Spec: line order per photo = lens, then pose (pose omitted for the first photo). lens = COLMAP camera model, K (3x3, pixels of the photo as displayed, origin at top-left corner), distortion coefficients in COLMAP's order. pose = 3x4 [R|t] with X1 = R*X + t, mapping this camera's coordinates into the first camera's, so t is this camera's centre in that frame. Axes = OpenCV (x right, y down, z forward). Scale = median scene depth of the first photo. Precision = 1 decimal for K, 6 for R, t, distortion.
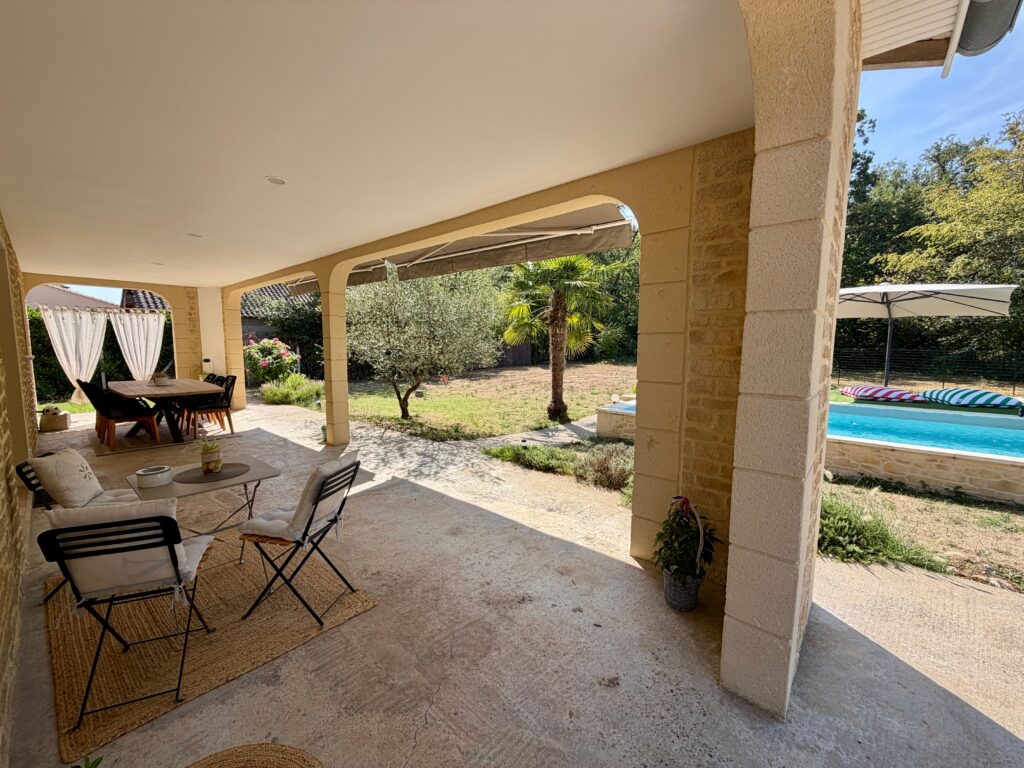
lens RADIAL K [[409.1, 0, 506.4], [0, 409.1, 383.1], [0, 0, 1]] dist [-0.001112, 0.000260]
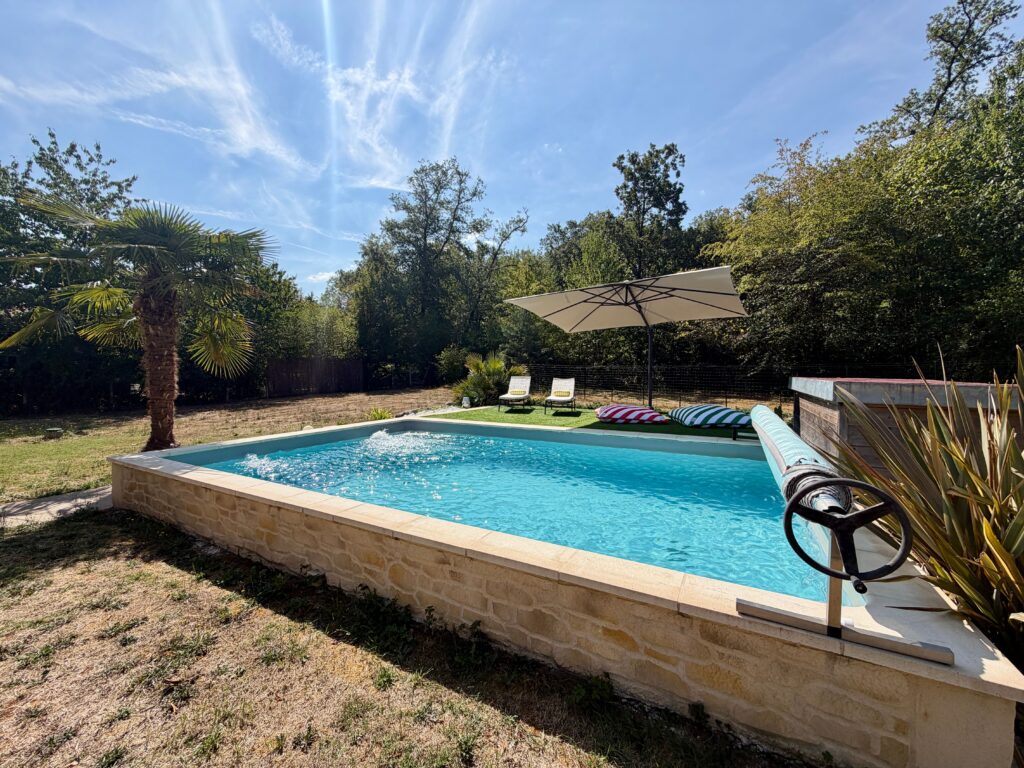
lens RADIAL K [[409.1, 0, 507.2], [0, 409.1, 380.7], [0, 0, 1]] dist [-0.001112, 0.000260]
pose [[0.975952, -0.013109, 0.217591, 0.578850], [0.029865, 0.996819, -0.073895, 0.013530], [-0.215931, 0.078617, 0.973239, 0.298034]]
